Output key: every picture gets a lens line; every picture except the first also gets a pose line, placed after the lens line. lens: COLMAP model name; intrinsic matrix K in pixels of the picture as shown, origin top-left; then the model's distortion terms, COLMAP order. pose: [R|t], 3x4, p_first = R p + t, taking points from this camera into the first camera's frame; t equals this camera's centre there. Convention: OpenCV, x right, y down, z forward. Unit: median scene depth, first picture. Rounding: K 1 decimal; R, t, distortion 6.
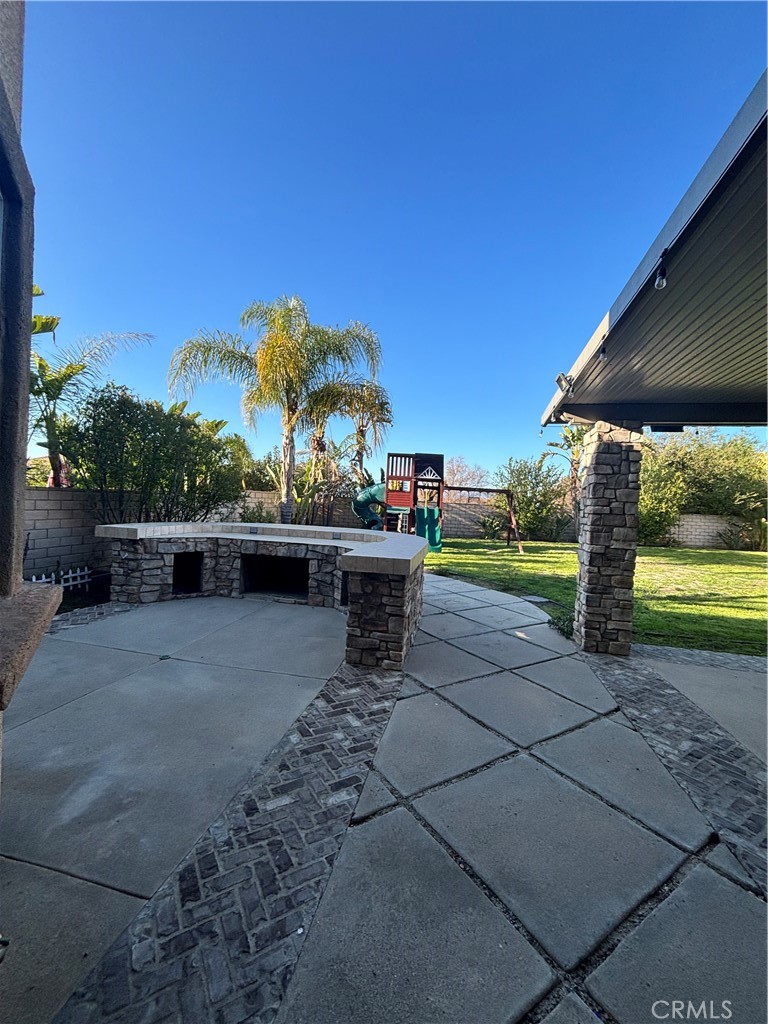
lens RADIAL K [[411.6, 0, 384.0], [0, 411.6, 512.0], [0, 0, 1]] dist [0.000744, 0.000345]
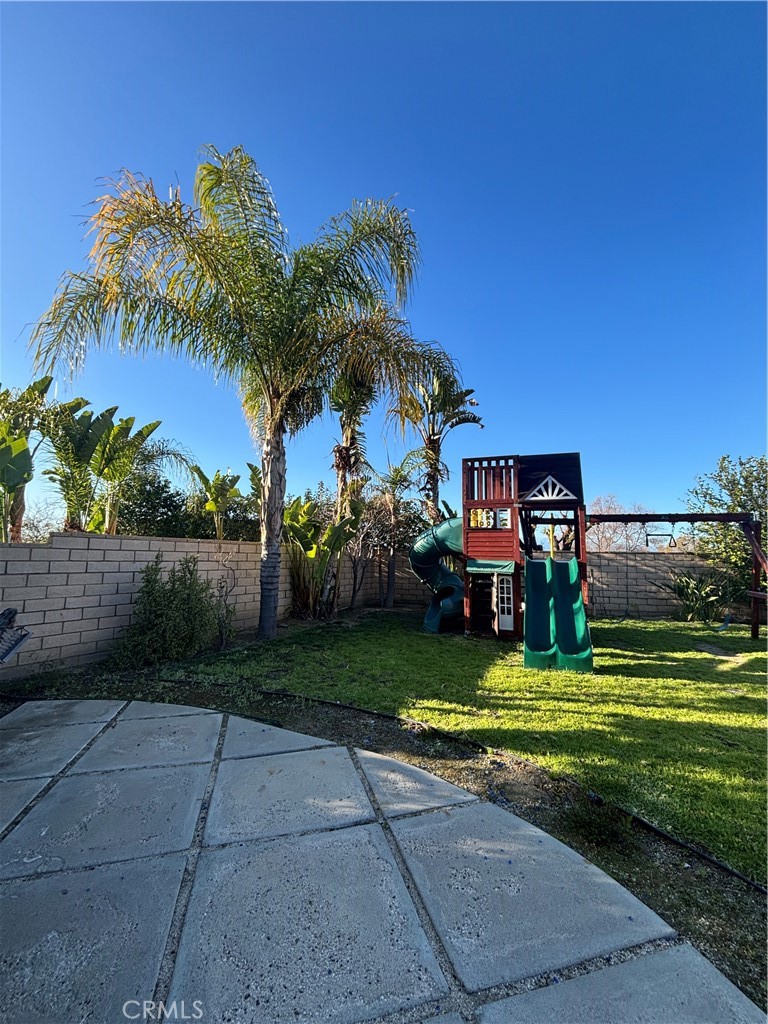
lens RADIAL K [[411.6, 0, 384.0], [0, 411.6, 512.0], [0, 0, 1]] dist [0.000744, 0.000345]
pose [[0.948870, -0.072128, -0.307316, 0.070258], [0.025498, 0.987877, -0.153129, 0.002865], [0.314636, 0.137464, 0.939206, 0.473852]]
